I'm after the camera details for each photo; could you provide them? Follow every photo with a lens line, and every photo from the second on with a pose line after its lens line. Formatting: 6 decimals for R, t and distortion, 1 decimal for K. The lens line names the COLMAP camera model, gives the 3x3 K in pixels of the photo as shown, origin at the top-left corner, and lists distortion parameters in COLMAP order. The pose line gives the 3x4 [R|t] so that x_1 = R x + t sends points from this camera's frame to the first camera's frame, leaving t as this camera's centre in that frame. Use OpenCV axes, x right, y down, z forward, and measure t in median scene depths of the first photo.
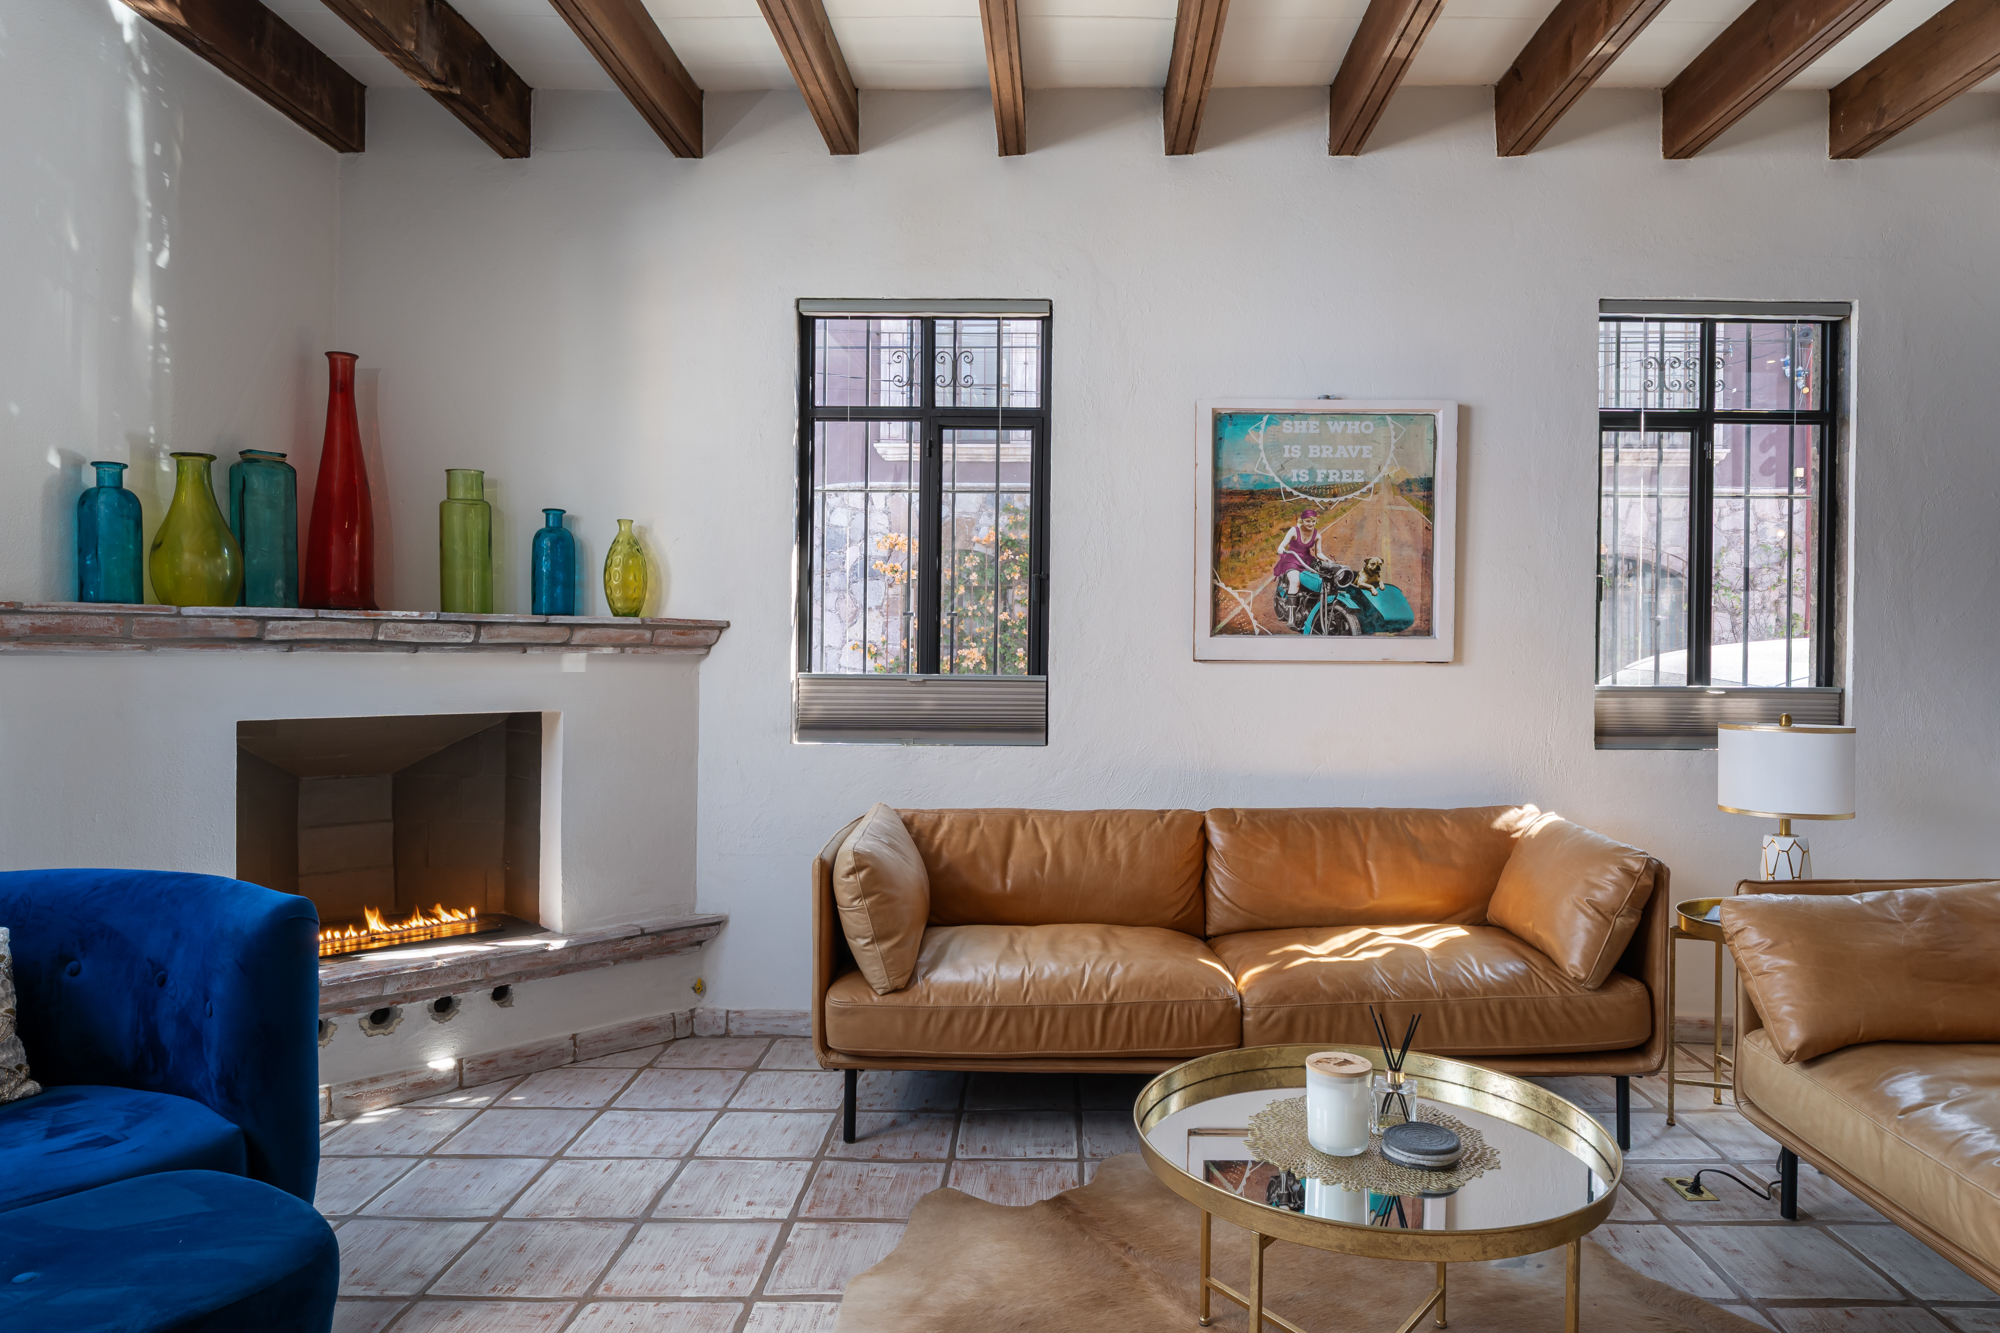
lens RADIAL K [[1228.8, 0, 1036.6], [0, 1228.8, 656.2], [0, 0, 1]] dist [-0.013292, -0.001109]
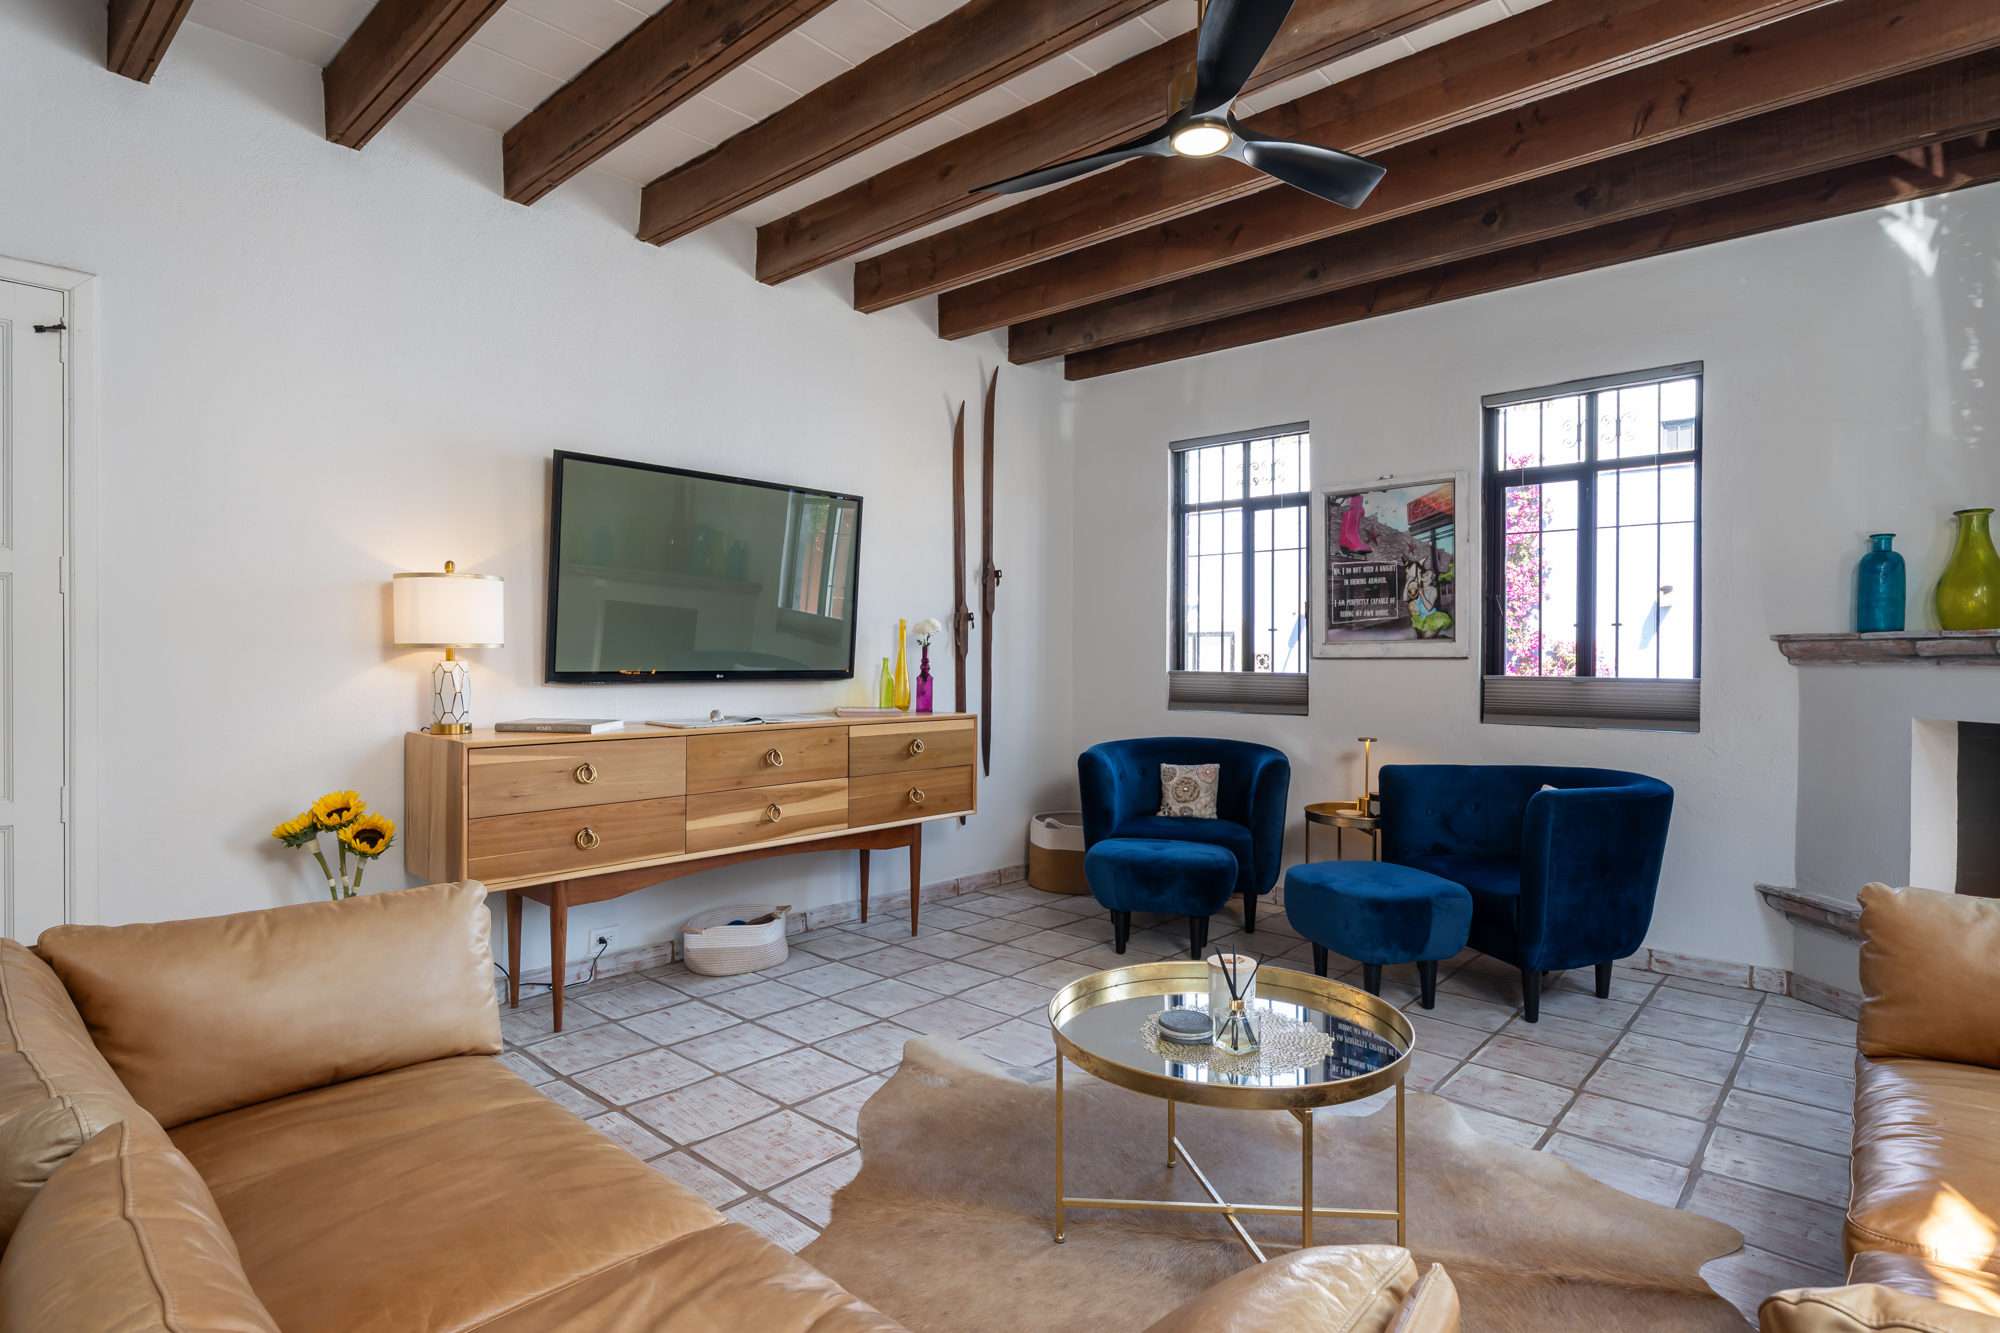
lens RADIAL K [[1036.9, 0, 1000.0], [0, 1036.9, 666.5], [0, 0, 1]] dist [-0.002967, -0.000024]
pose [[-0.663953, -0.003874, -0.747764, 0.640281], [-0.014367, 0.999868, 0.007577, 0.003068], [0.747636, 0.015774, -0.663921, 0.790315]]
